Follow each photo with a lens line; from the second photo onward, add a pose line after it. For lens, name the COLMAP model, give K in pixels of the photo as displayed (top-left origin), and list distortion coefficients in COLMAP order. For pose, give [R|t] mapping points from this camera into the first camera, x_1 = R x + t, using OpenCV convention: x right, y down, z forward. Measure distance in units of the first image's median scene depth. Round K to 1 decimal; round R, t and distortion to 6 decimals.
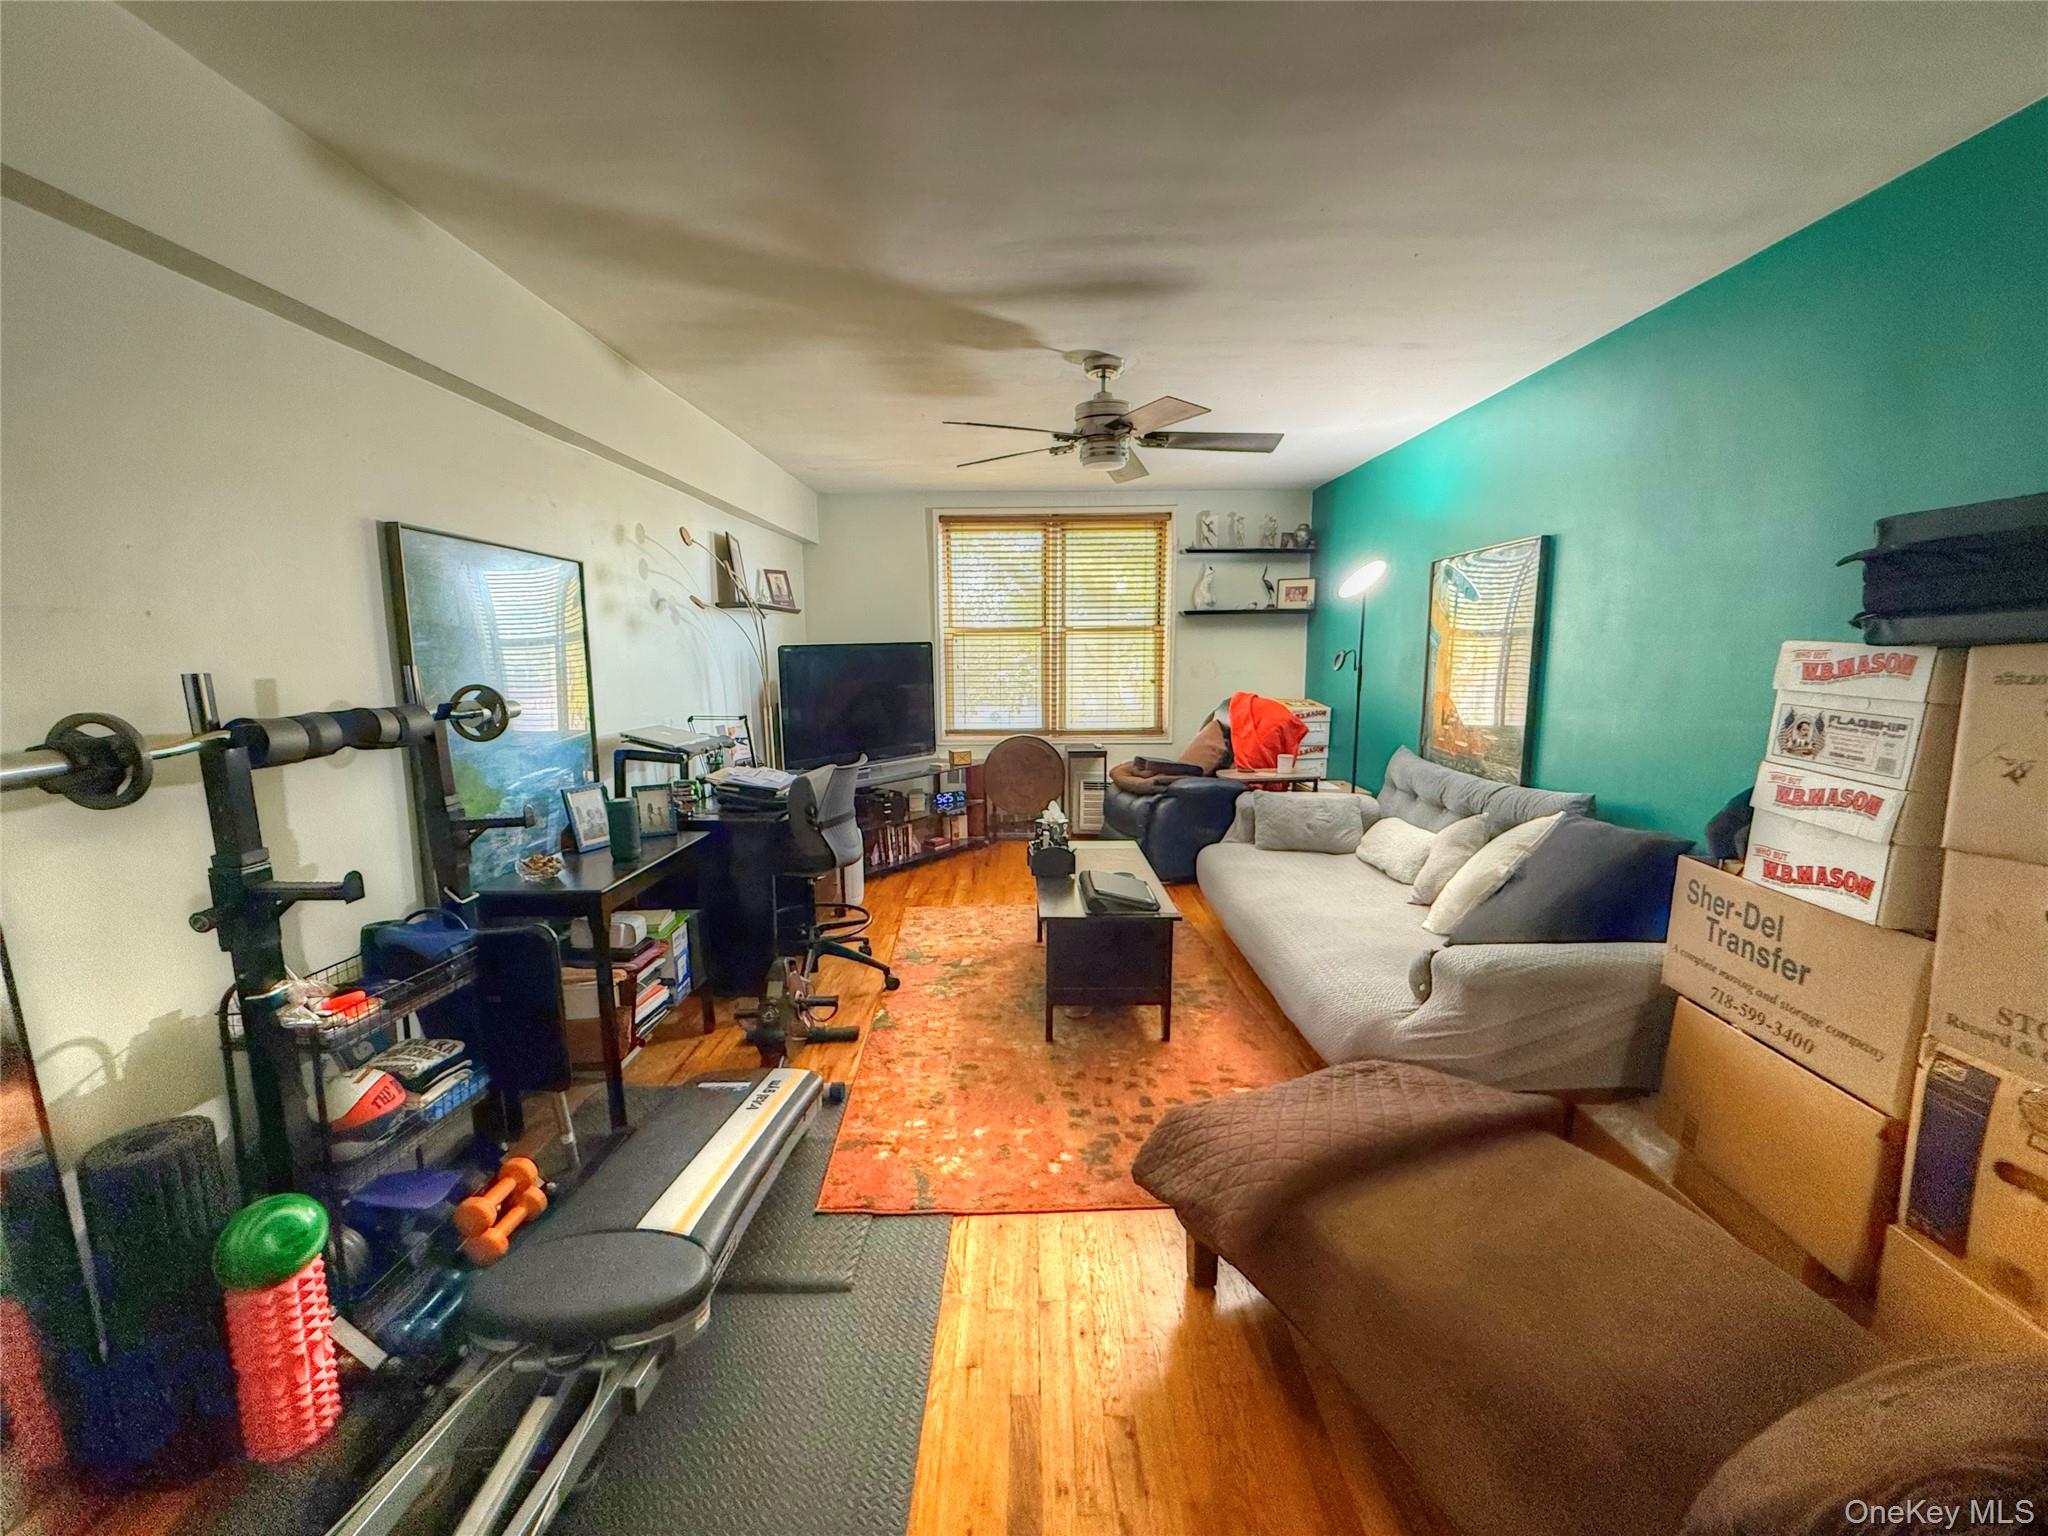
lens RADIAL K [[816.9, 0, 1021.8], [0, 816.9, 770.2], [0, 0, 1]] dist [0.001823, -0.000030]
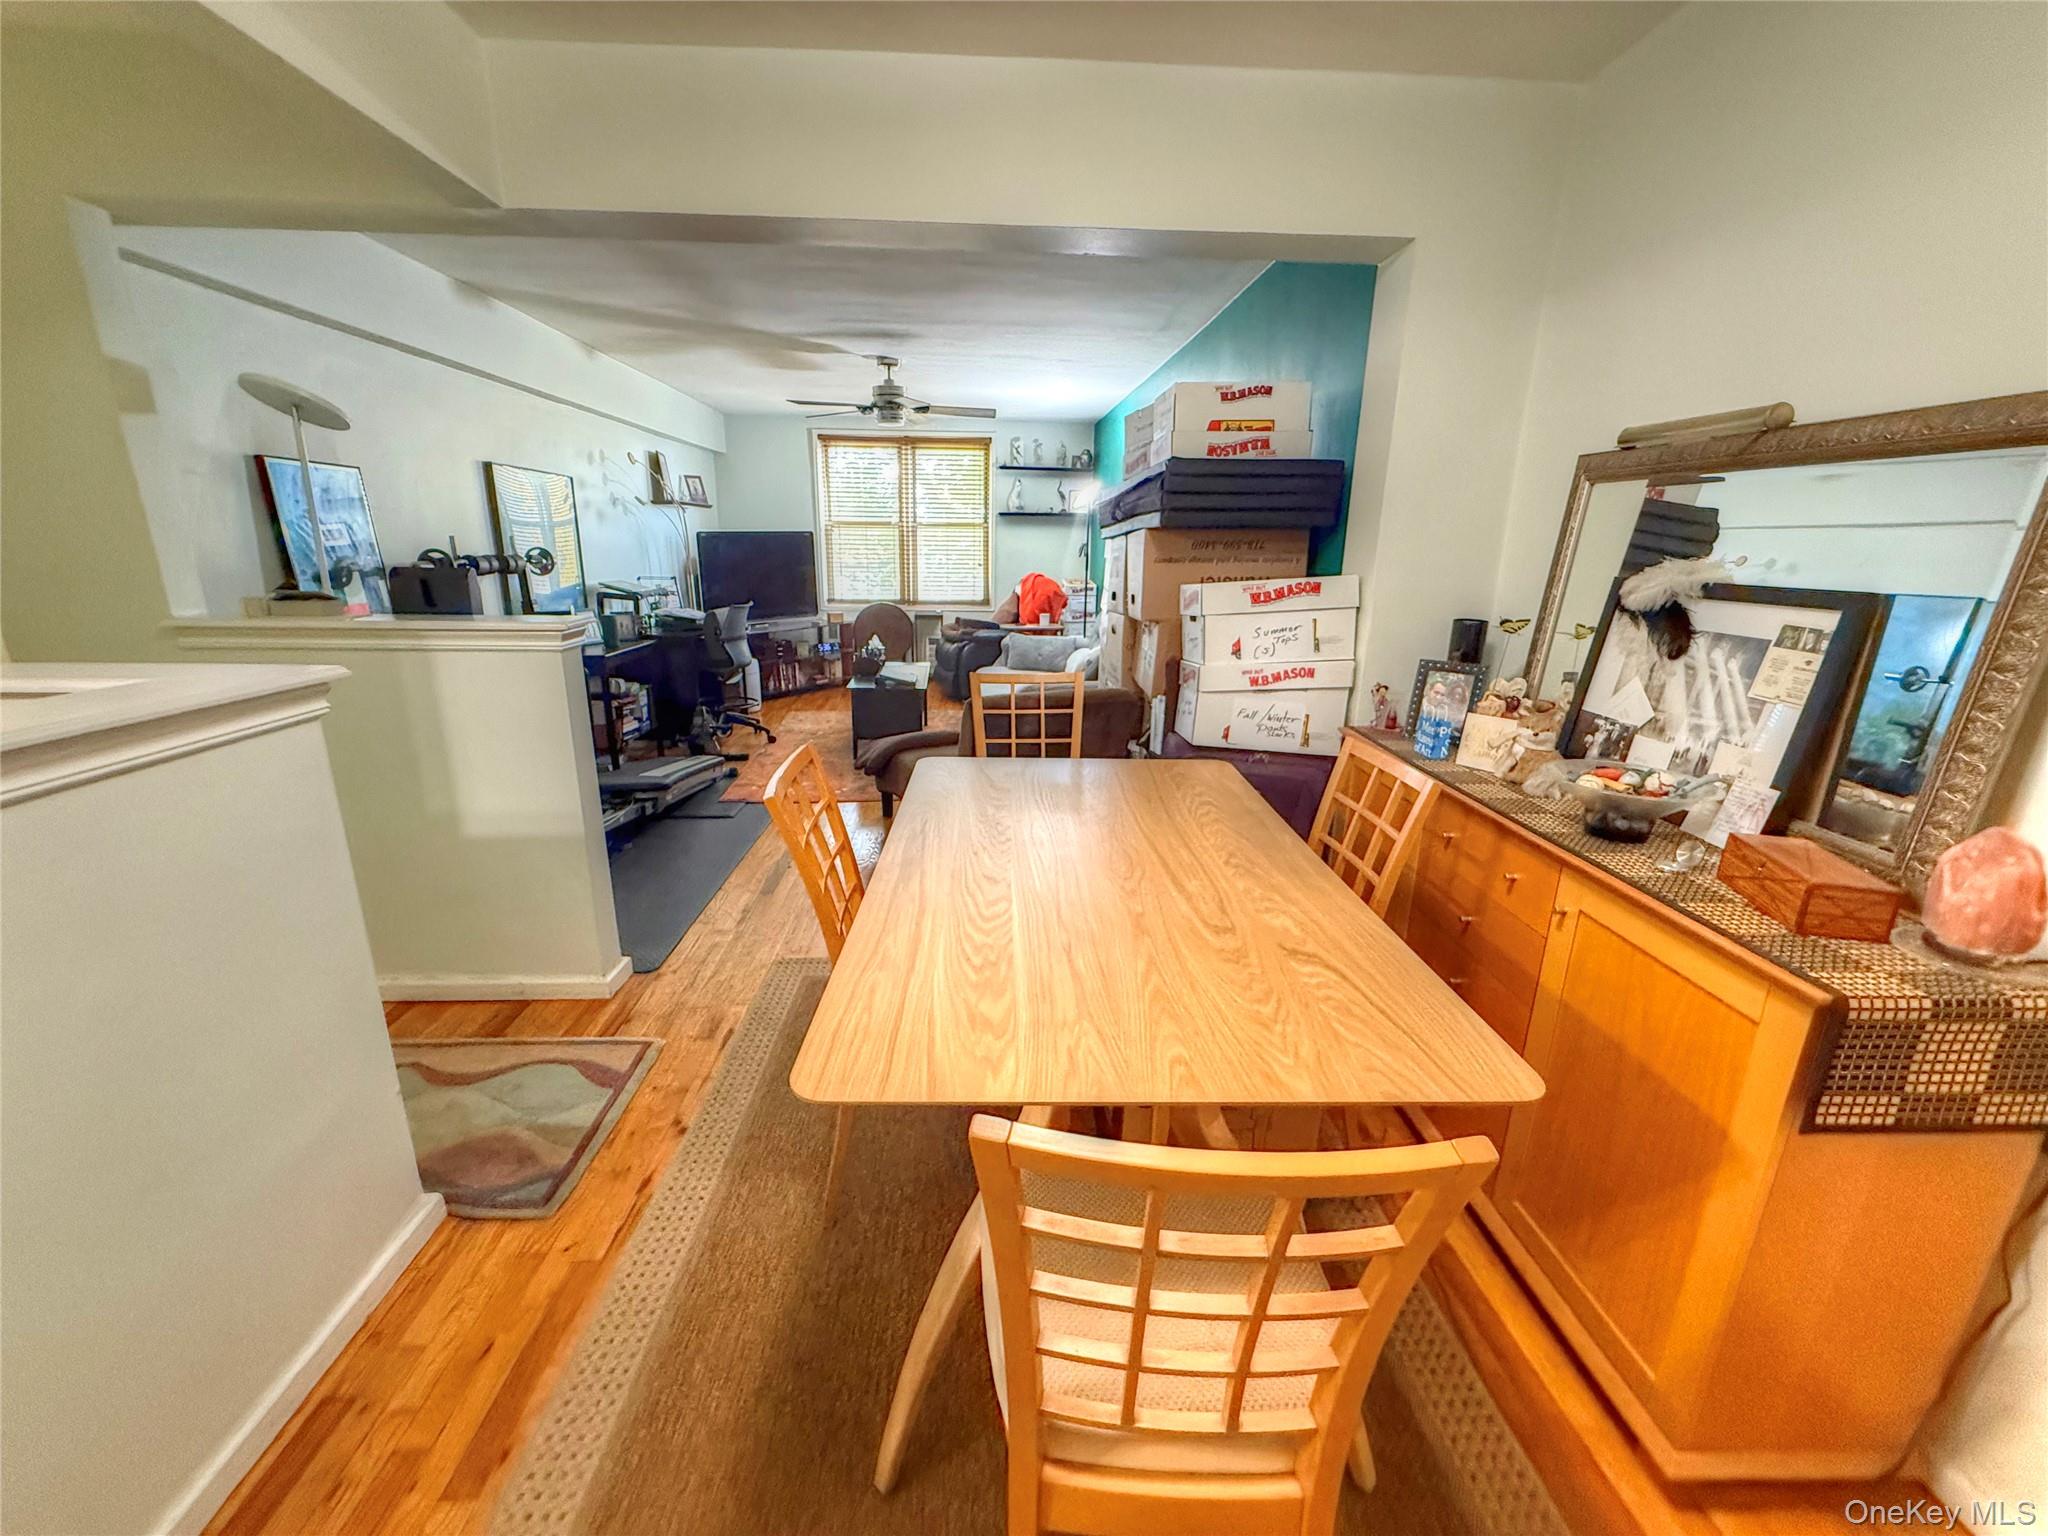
lens RADIAL K [[816.9, 0, 1020.0], [0, 816.9, 764.3], [0, 0, 1]] dist [0.001823, -0.000030]
pose [[0.997288, 0.001351, 0.073589, 0.156663], [-0.009894, 0.993216, 0.115860, 0.077714], [-0.072933, -0.116274, 0.990536, -0.487694]]
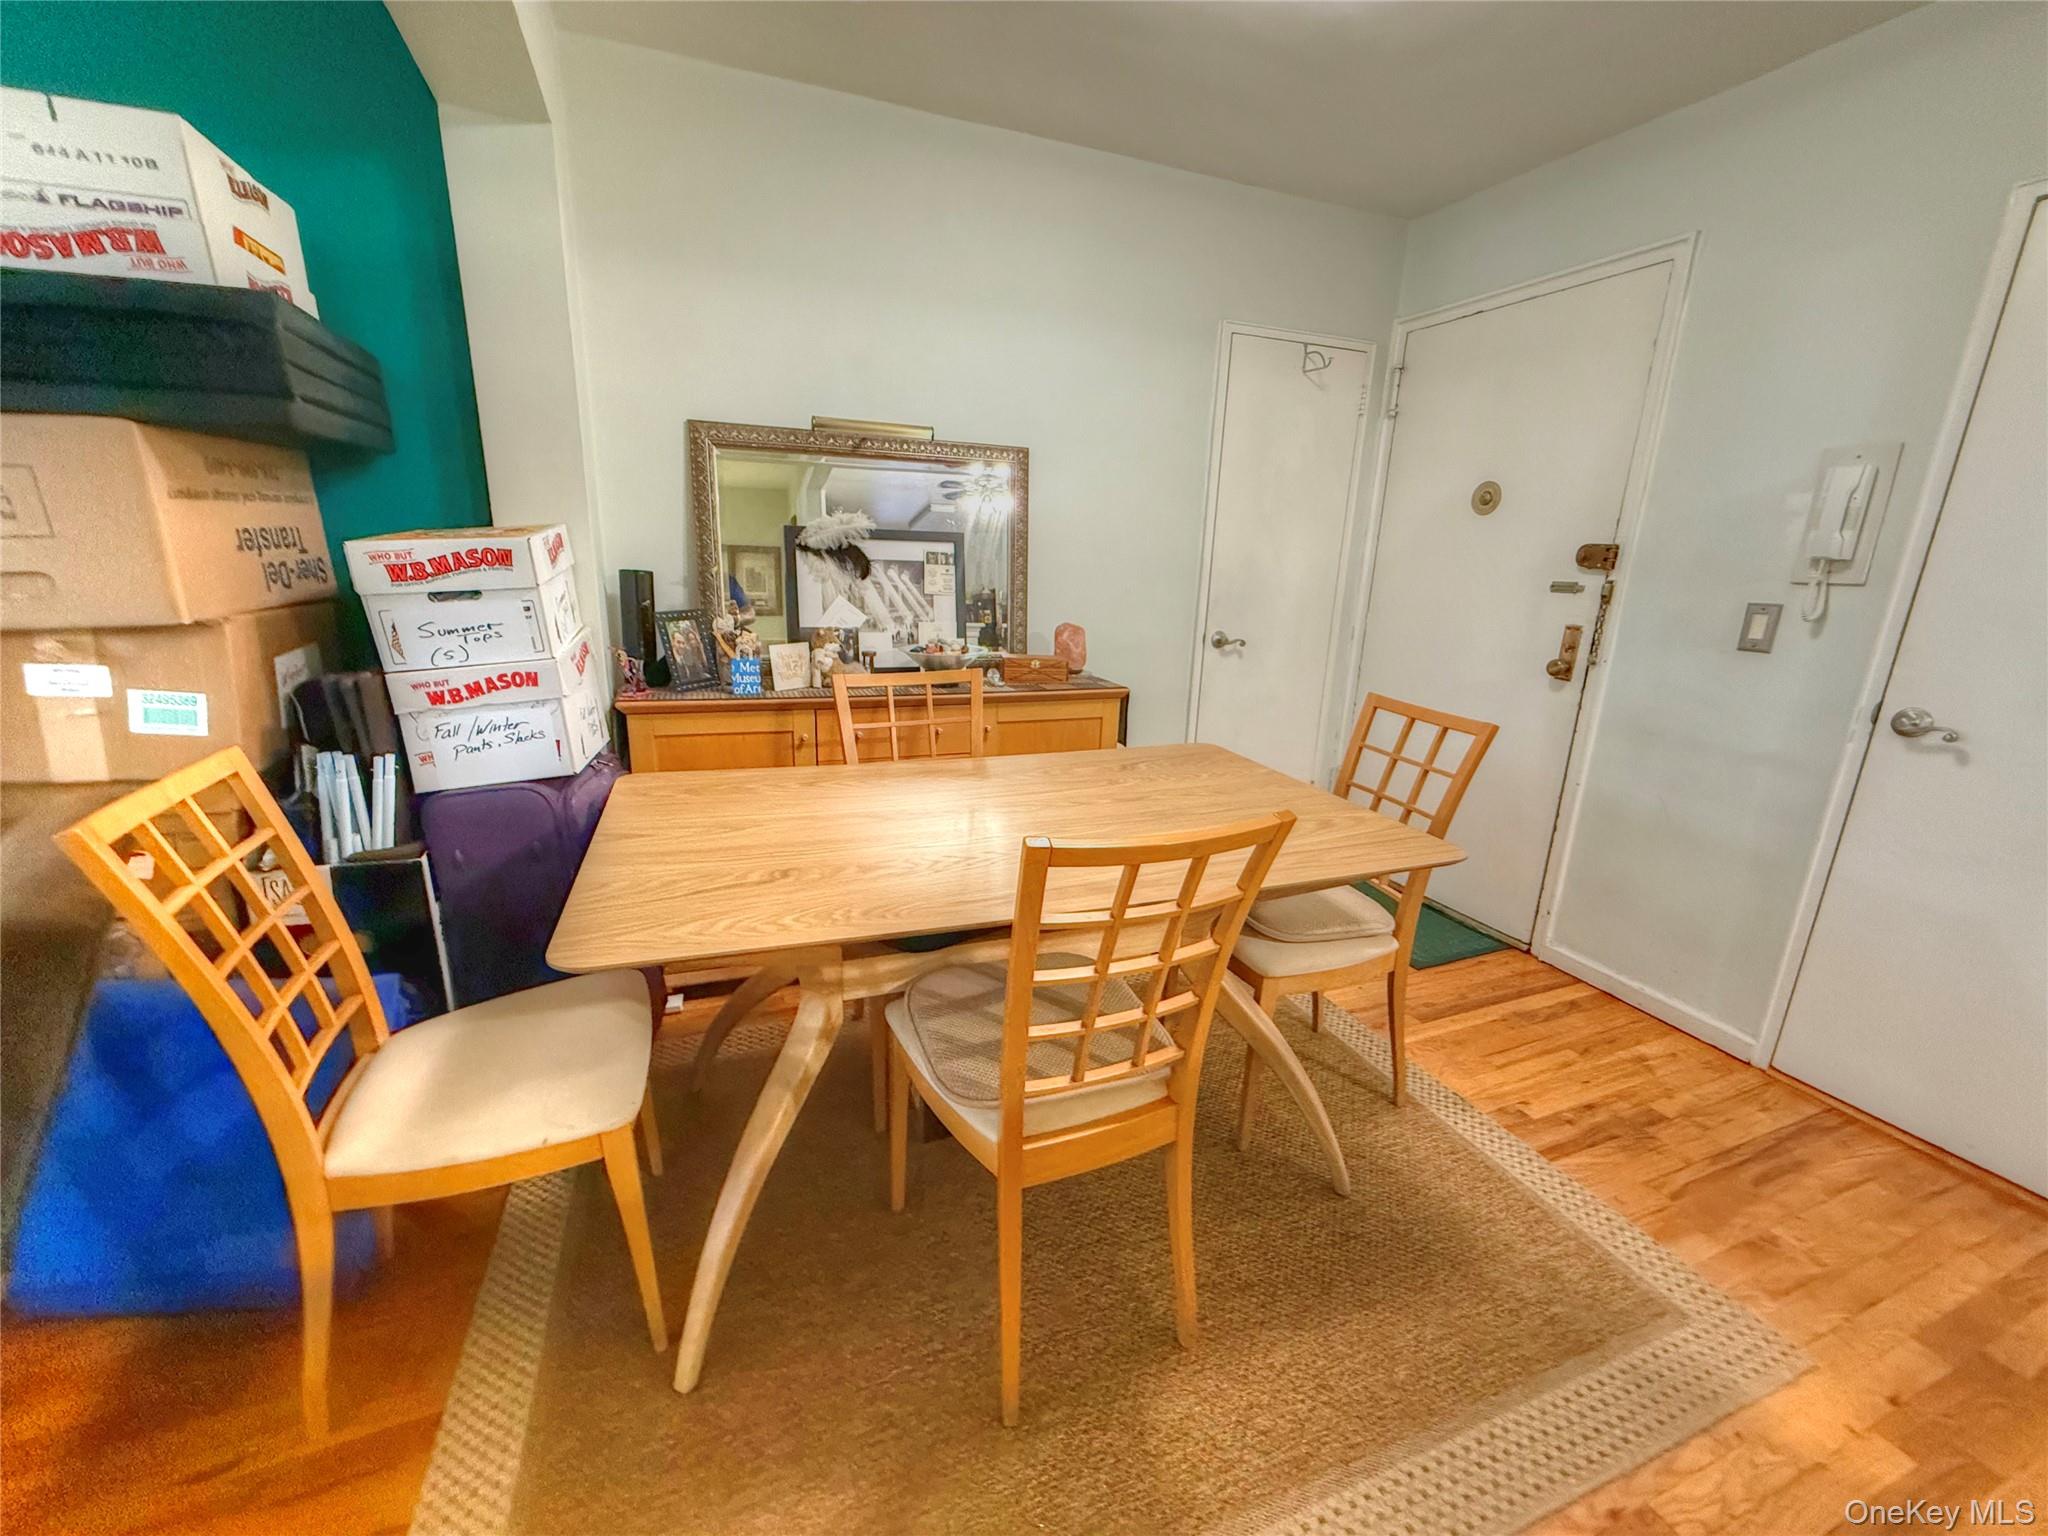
lens RADIAL K [[816.9, 0, 1027.6], [0, 816.9, 775.5], [0, 0, 1]] dist [0.001823, -0.000030]
pose [[-0.406292, -0.249286, 0.879081, -0.573074], [0.105712, 0.942782, 0.316208, -0.053498], [-0.907608, 0.221402, -0.356692, 0.876535]]
